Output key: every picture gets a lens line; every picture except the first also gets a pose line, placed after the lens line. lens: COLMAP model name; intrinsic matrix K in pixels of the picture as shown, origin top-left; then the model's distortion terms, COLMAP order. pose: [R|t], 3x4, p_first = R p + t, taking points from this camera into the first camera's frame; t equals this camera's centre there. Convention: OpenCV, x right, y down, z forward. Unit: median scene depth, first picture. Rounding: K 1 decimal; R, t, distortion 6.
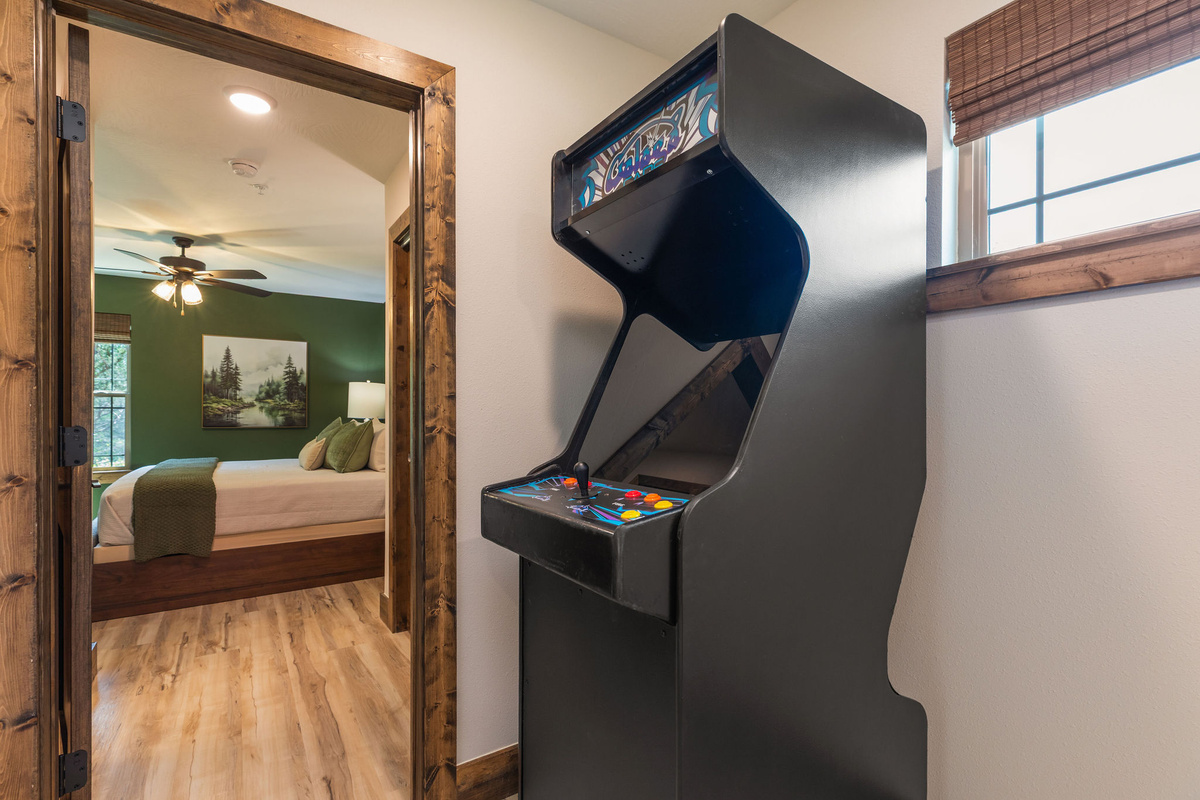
lens RADIAL K [[558.2, 0, 605.3], [0, 558.2, 416.4], [0, 0, 1]] dist [0.001941, 0.000083]
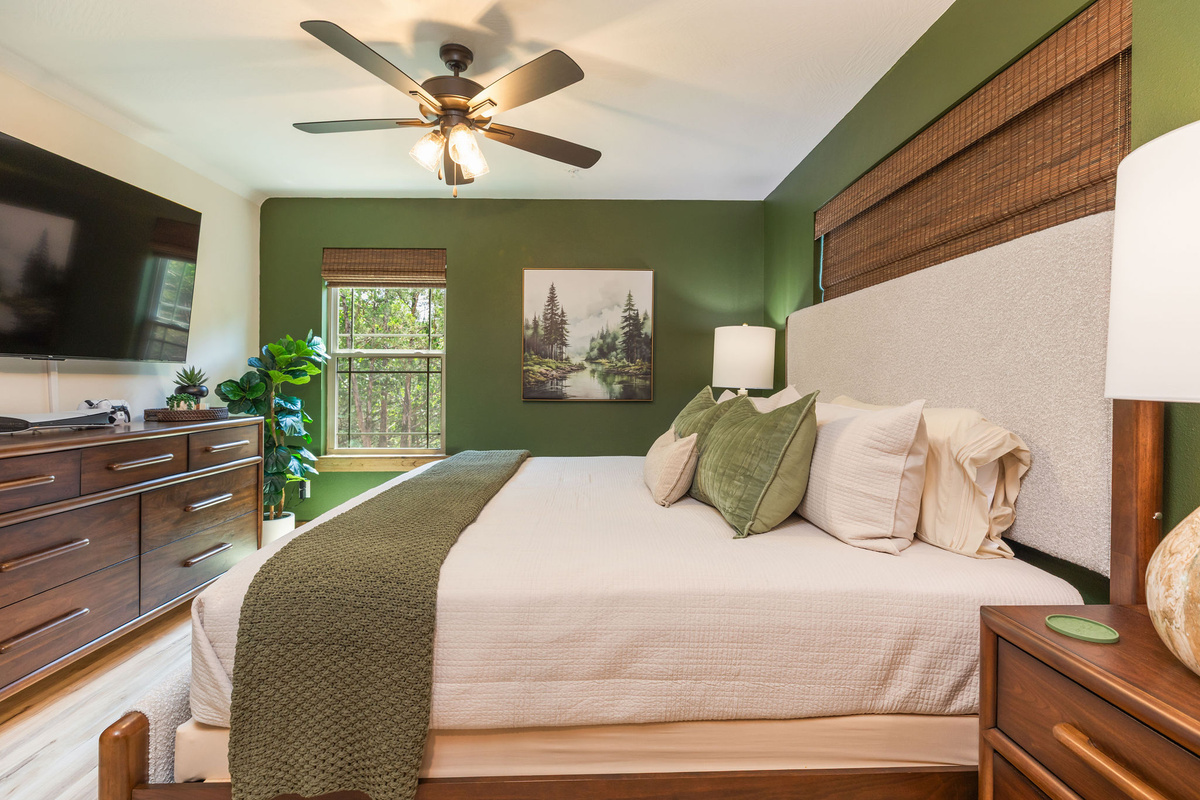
lens RADIAL K [[558.2, 0, 603.6], [0, 558.2, 374.2], [0, 0, 1]] dist [0.001941, 0.000083]
pose [[0.844849, -0.005060, -0.534981, -0.247035], [-0.004227, 0.999861, -0.016133, -0.001321], [0.534988, 0.015891, 0.844710, 0.442677]]
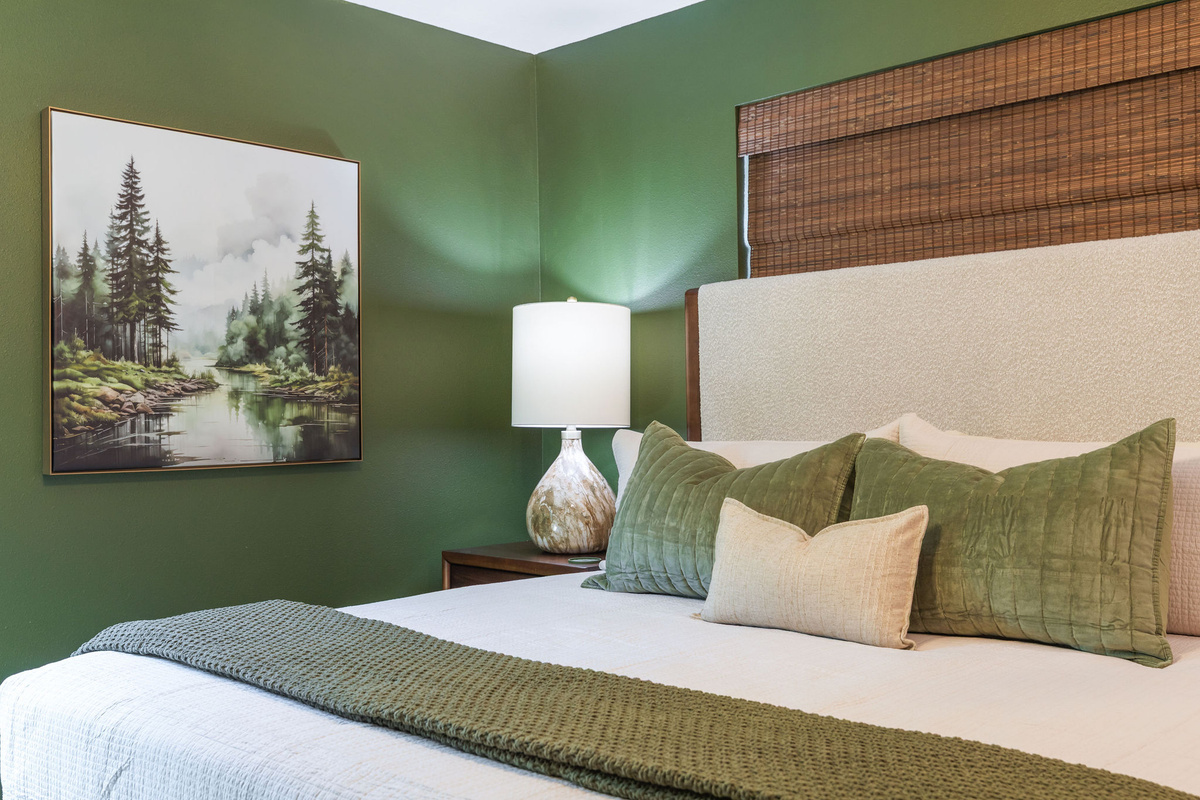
lens RADIAL K [[1183.5, 0, 603.1], [0, 1183.5, 398.5], [0, 0, 1]] dist [0.007955, 0.000000]
pose [[0.971417, -0.011860, 0.237083, -0.586853], [0.015881, 0.999760, -0.015058, -0.002009], [-0.236848, 0.018393, 0.971373, 0.406147]]
